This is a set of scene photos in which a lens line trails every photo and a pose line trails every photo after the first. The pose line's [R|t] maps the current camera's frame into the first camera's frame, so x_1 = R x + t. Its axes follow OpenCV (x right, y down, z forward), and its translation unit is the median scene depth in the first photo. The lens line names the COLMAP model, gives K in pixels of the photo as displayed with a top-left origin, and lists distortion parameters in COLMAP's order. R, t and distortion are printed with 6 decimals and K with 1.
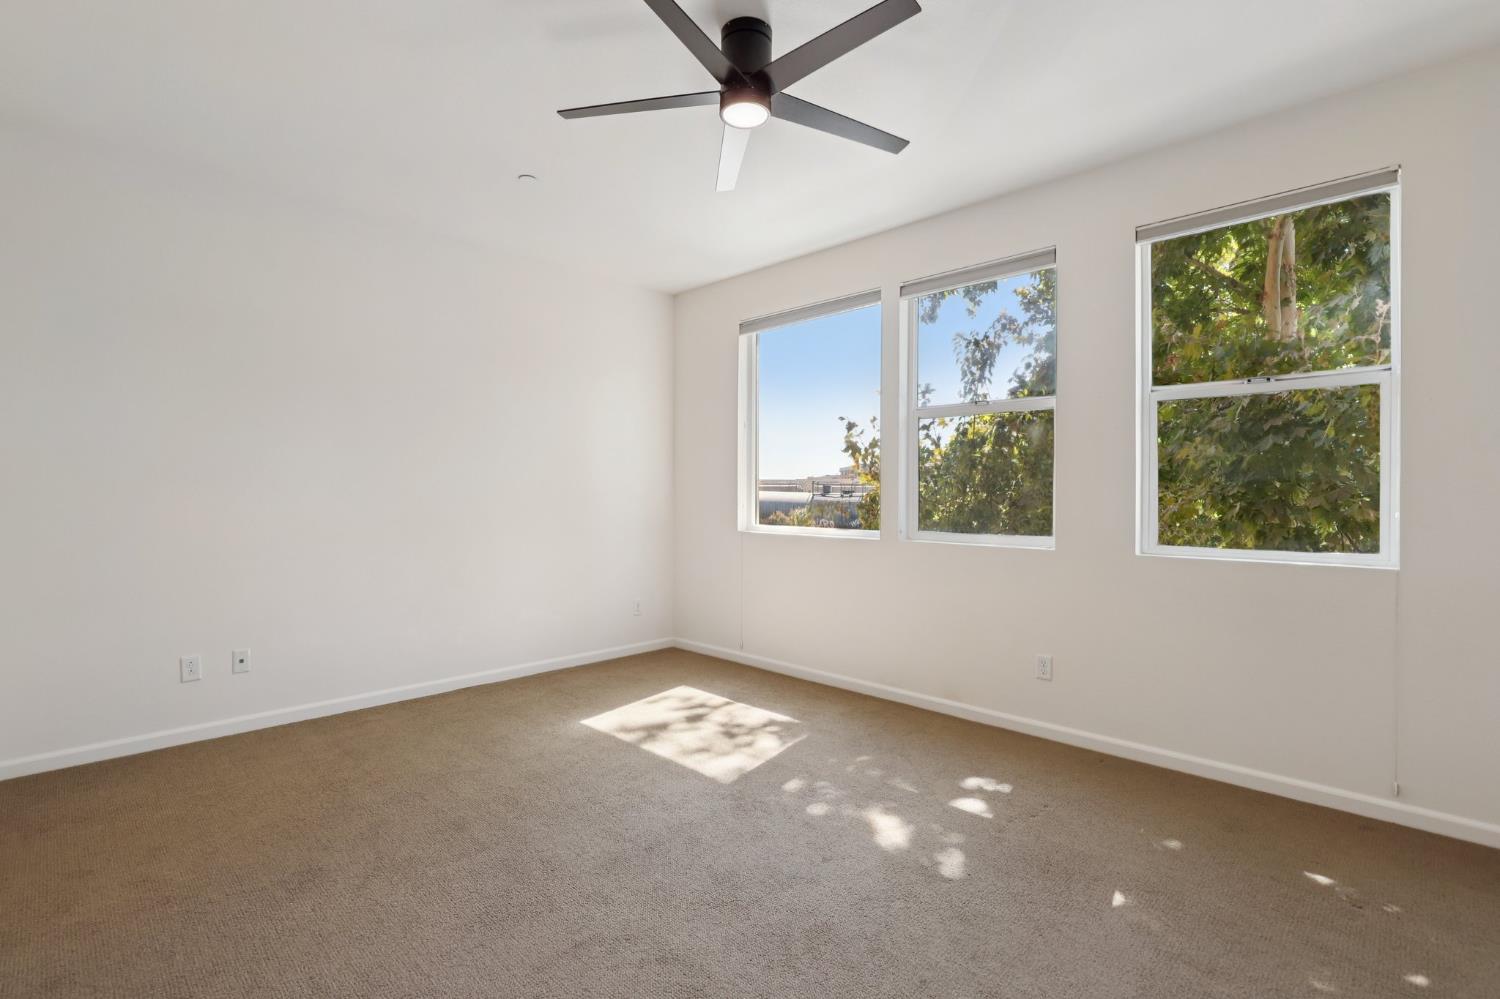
lens RADIAL K [[698.0, 0, 745.1], [0, 698.0, 492.6], [0, 0, 1]] dist [-0.023114, 0.000248]
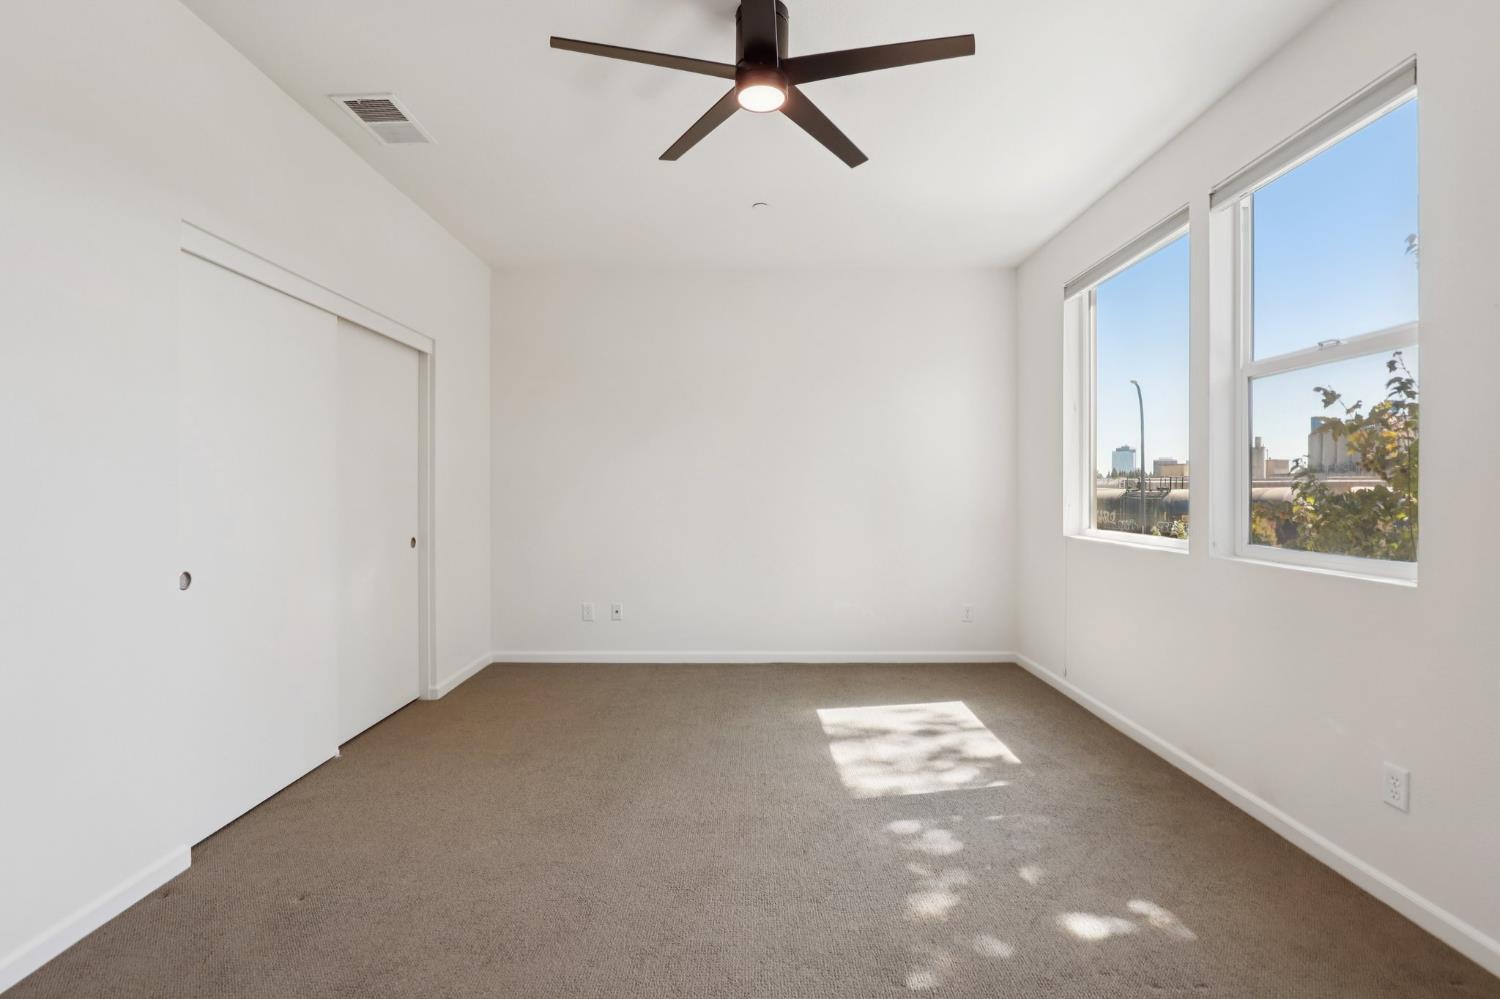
lens RADIAL K [[698.0, 0, 745.1], [0, 698.0, 492.6], [0, 0, 1]] dist [-0.023114, 0.000248]
pose [[0.695741, -0.000681, -0.718292, 0.420922], [0.003234, 0.999992, 0.002185, 0.001625], [0.718285, -0.003843, 0.695738, 0.192035]]
